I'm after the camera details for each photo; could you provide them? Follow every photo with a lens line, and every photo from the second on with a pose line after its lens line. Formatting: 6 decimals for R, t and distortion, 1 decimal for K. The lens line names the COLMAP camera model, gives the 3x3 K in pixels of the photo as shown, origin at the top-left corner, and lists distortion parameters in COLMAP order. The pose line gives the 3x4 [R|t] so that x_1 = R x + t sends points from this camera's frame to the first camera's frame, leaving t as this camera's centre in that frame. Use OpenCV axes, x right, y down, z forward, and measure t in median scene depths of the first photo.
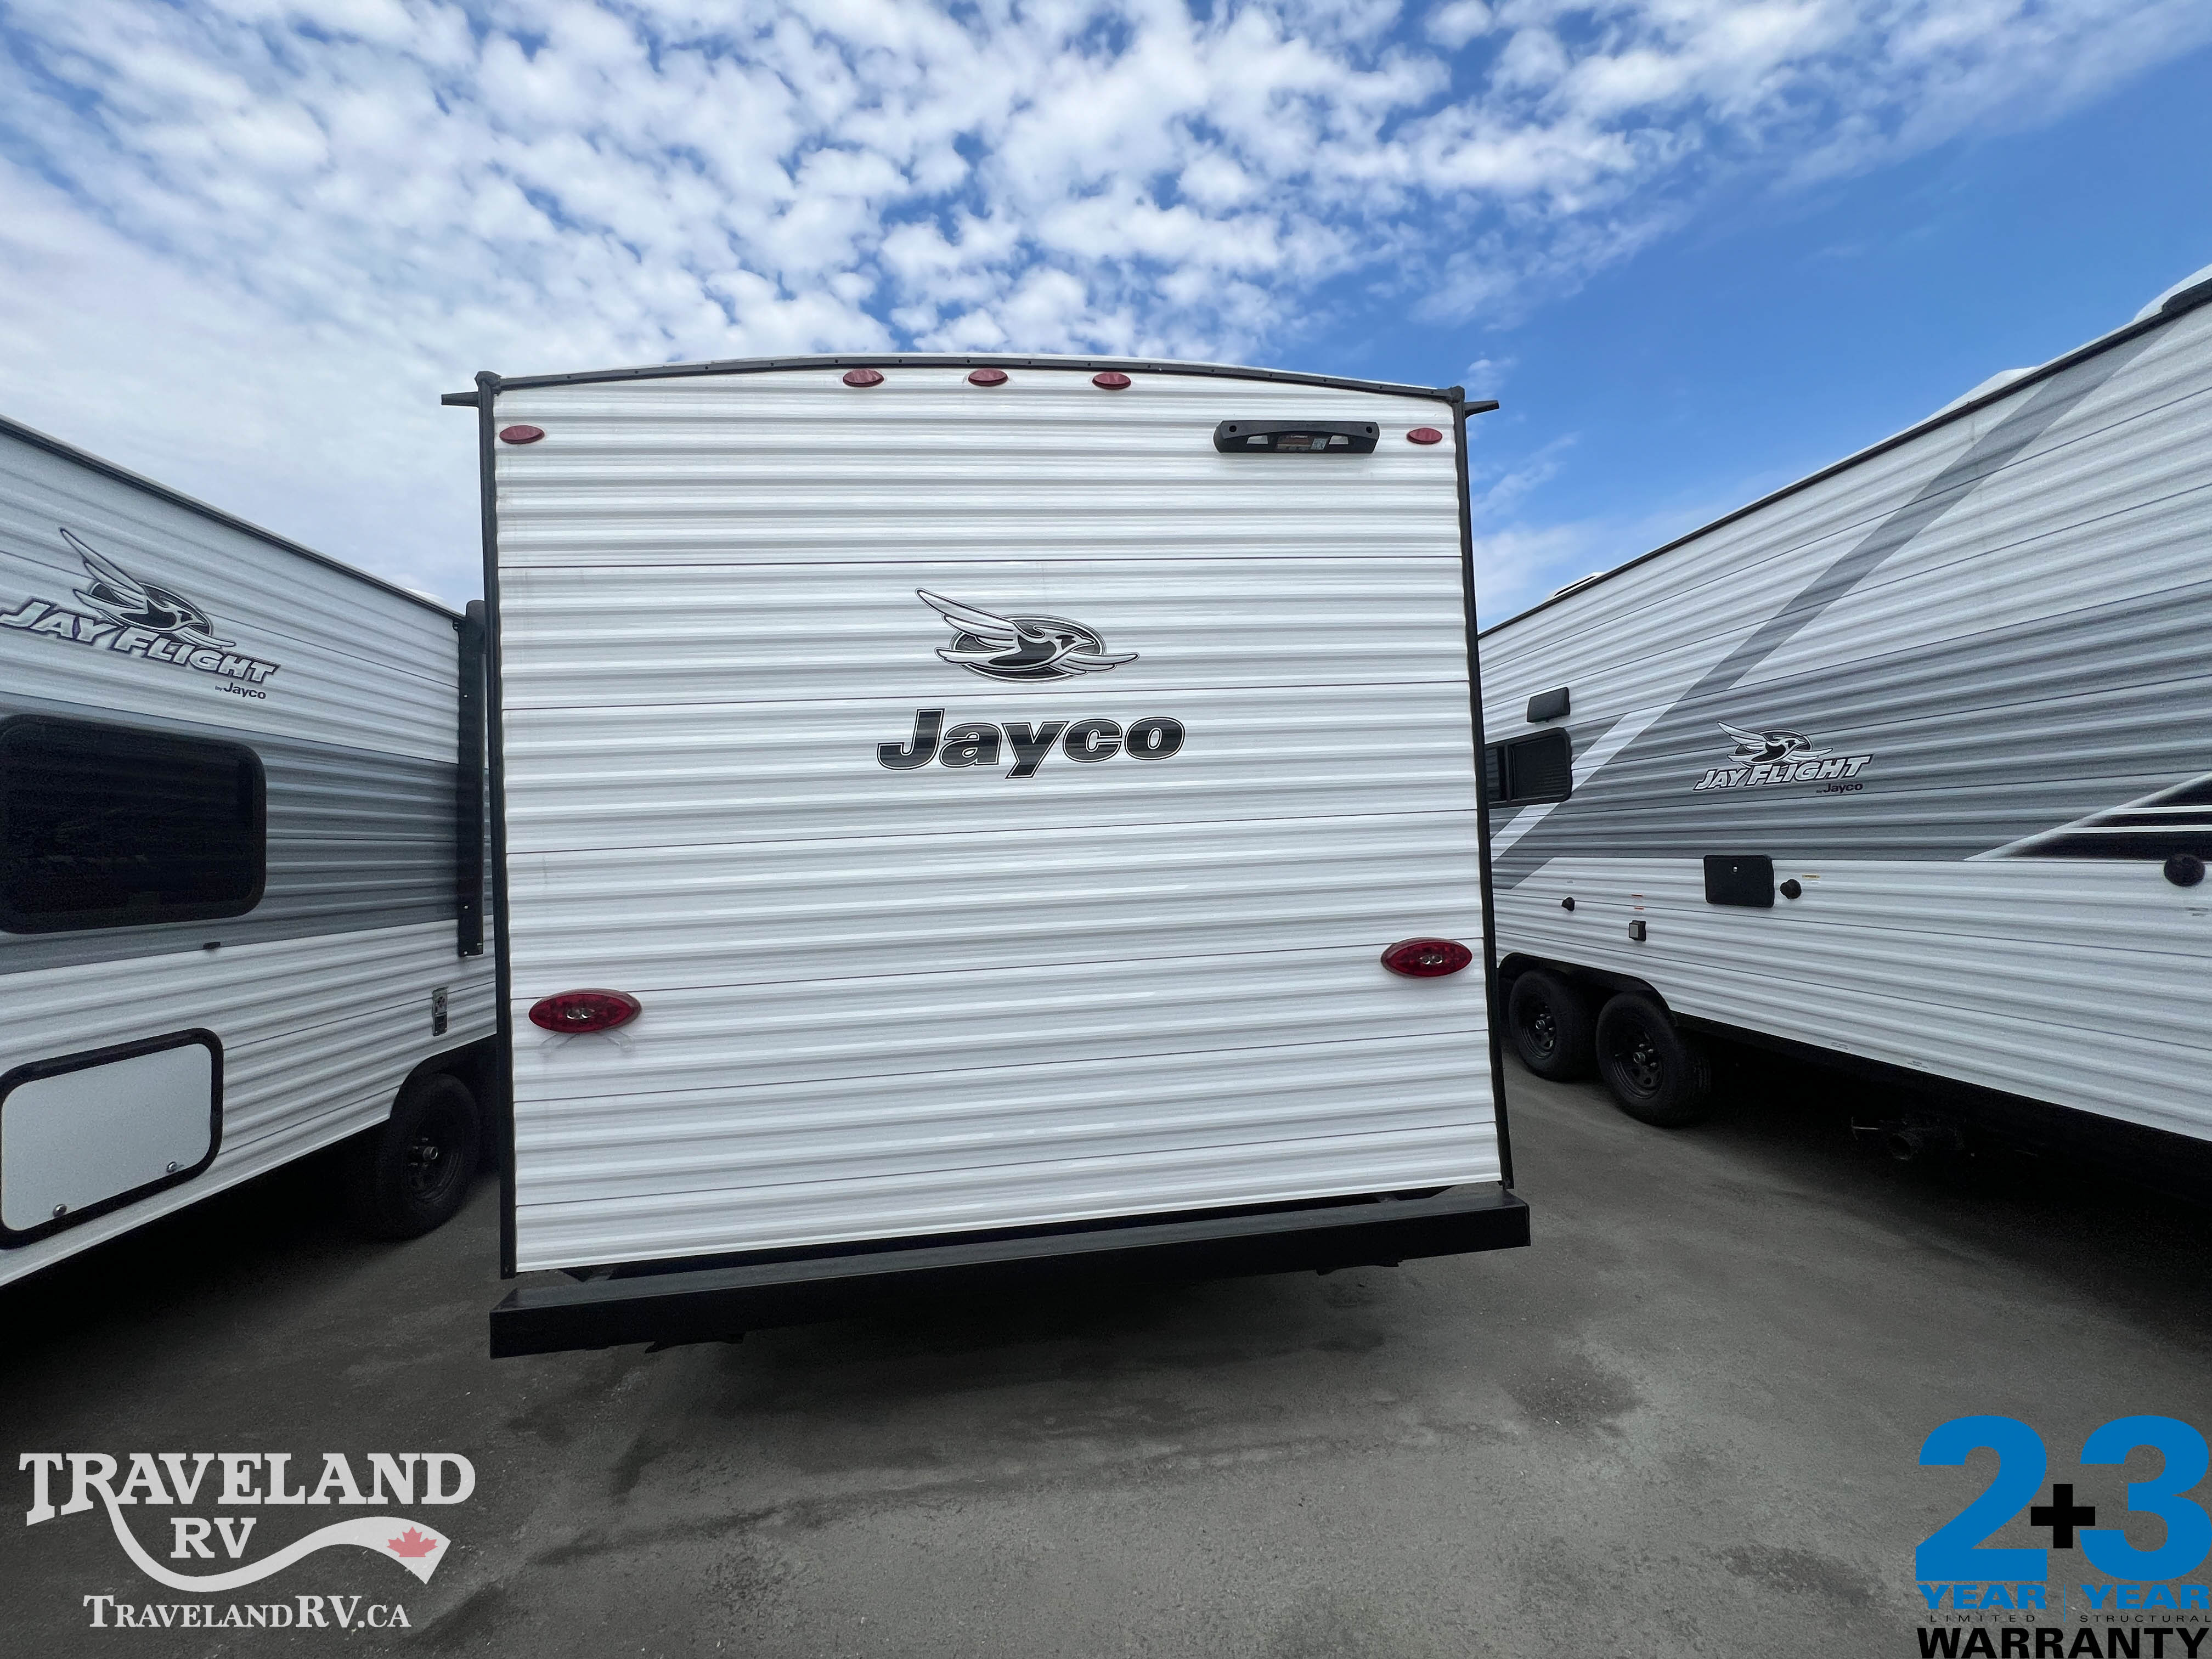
lens RADIAL K [[883.6, 0, 1094.8], [0, 883.6, 850.6], [0, 0, 1]] dist [-0.002736, 0.000569]
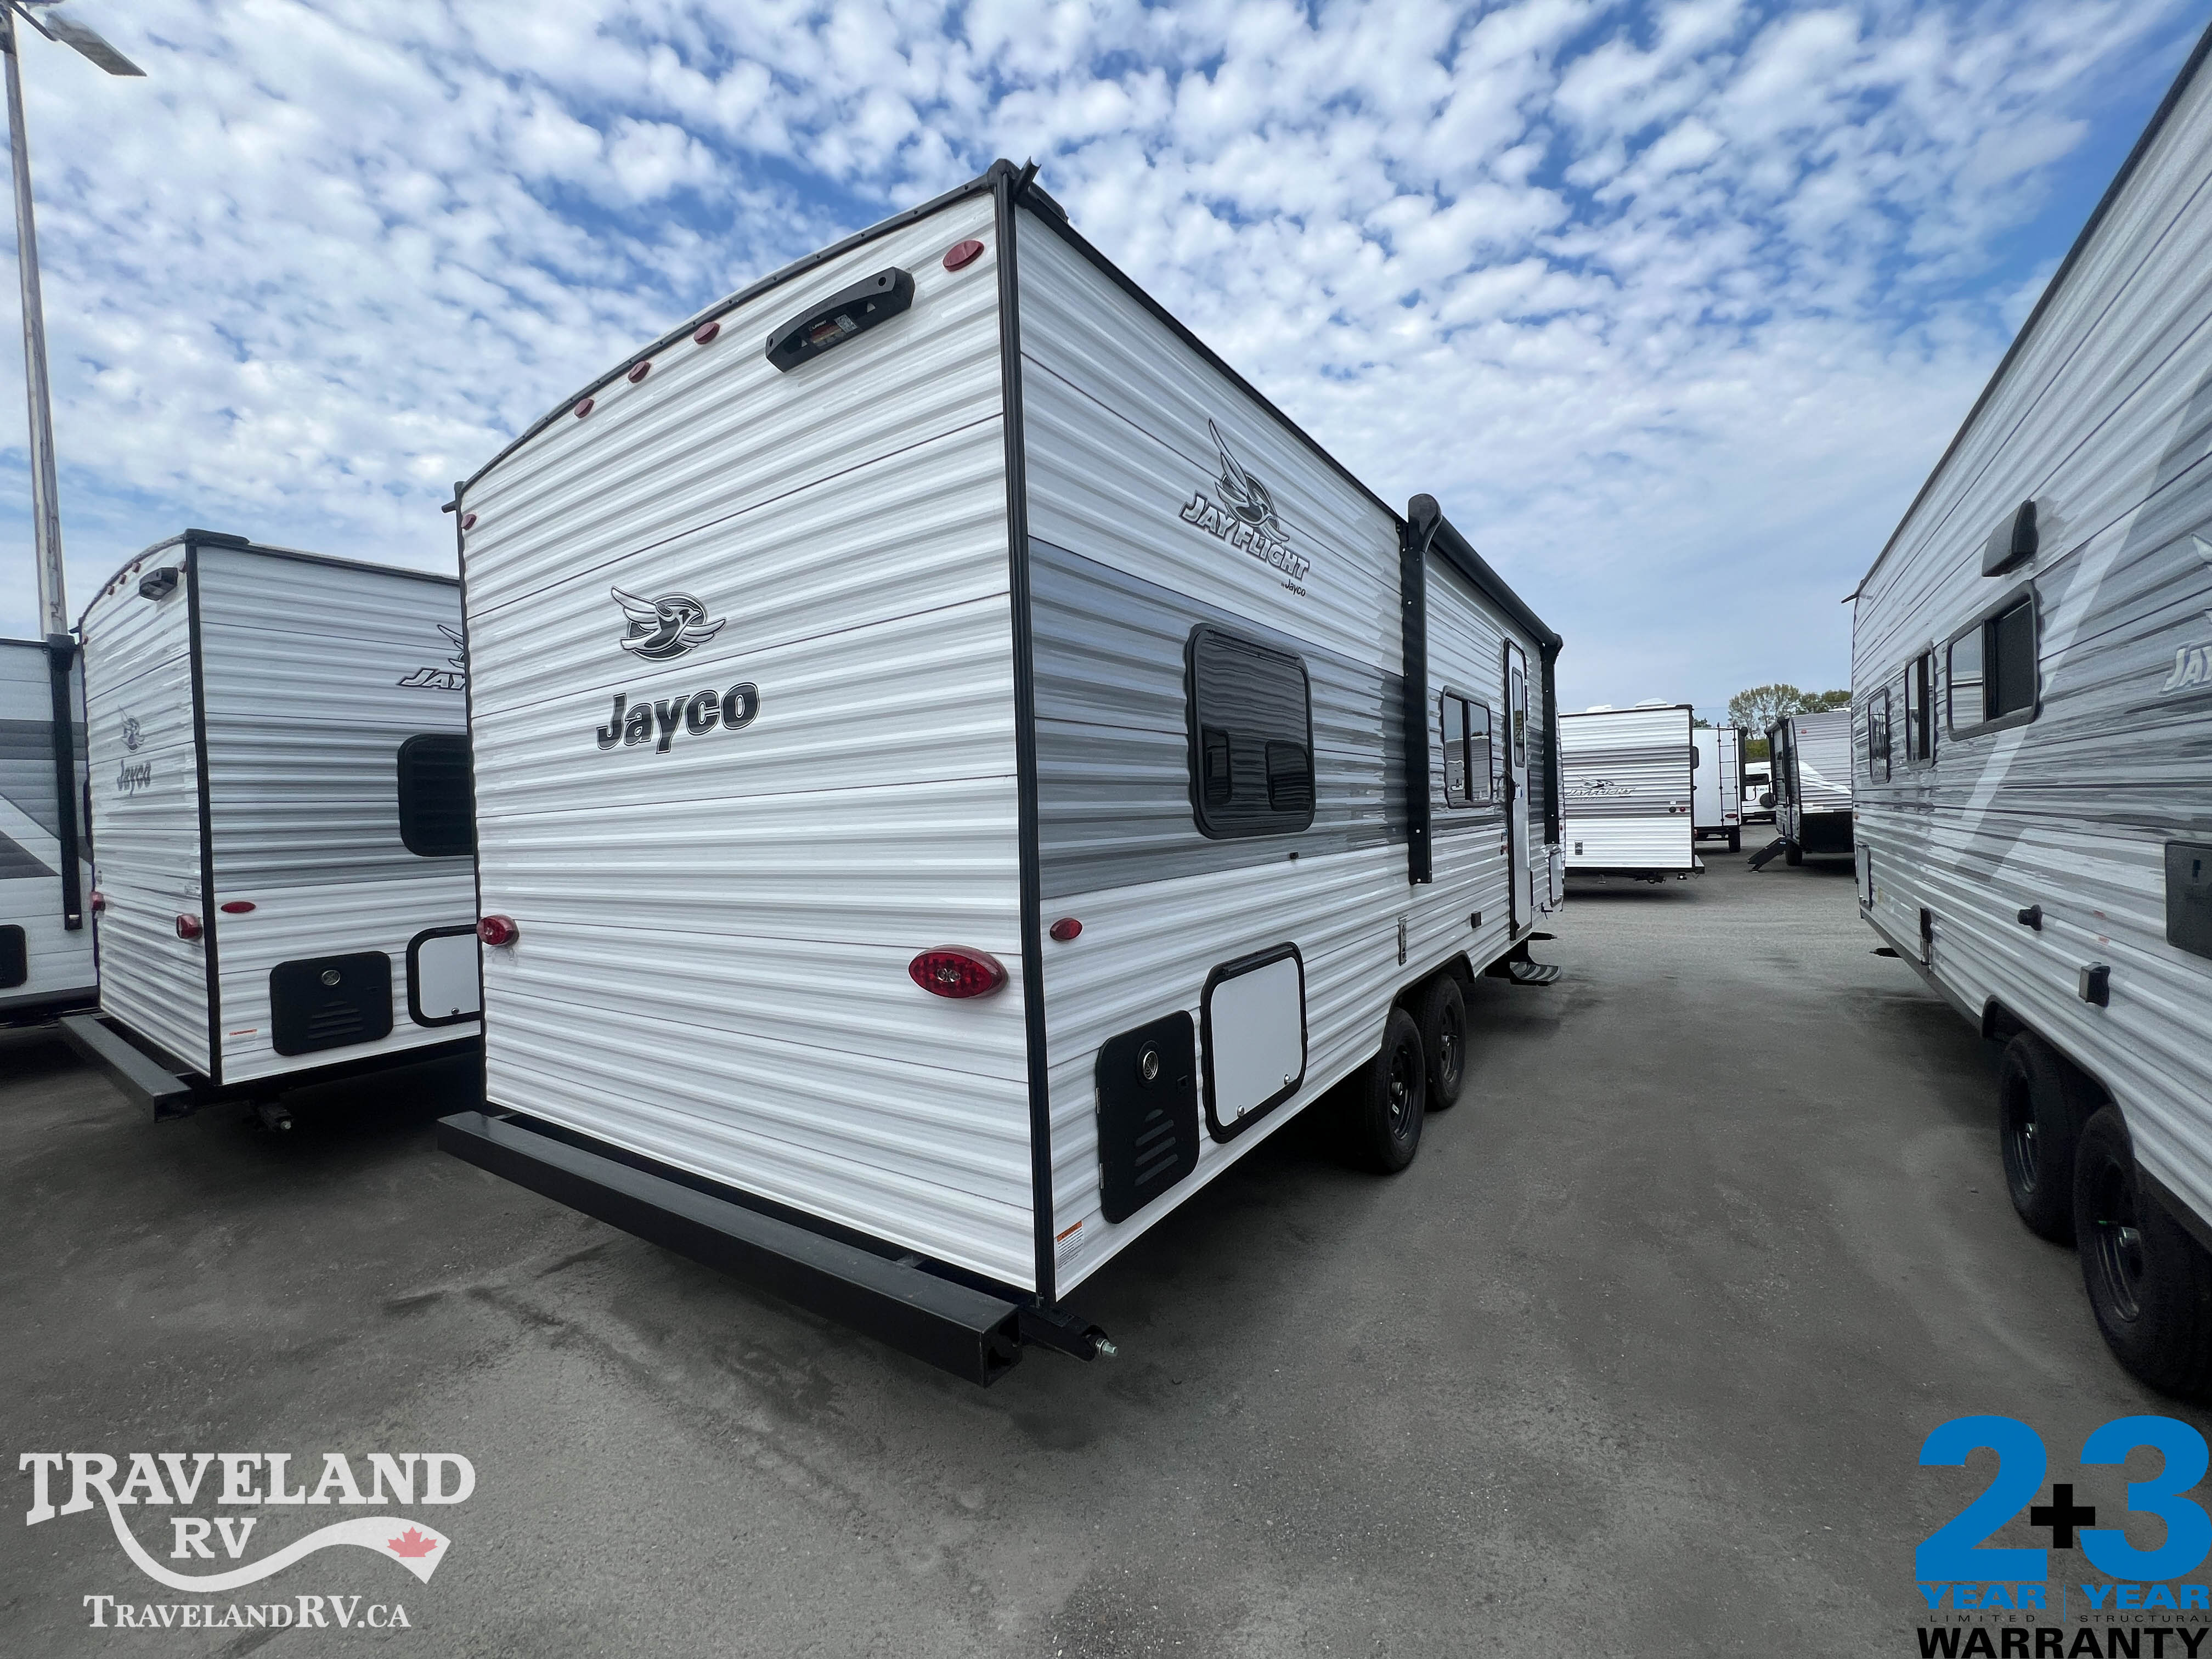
lens RADIAL K [[883.6, 0, 1091.9], [0, 883.6, 851.1], [0, 0, 1]] dist [-0.002736, 0.000569]
pose [[0.758262, 0.040969, -0.650661, 0.645002], [0.002482, 0.997835, 0.065721, -0.021638], [0.651945, -0.051449, 0.756519, 0.342192]]
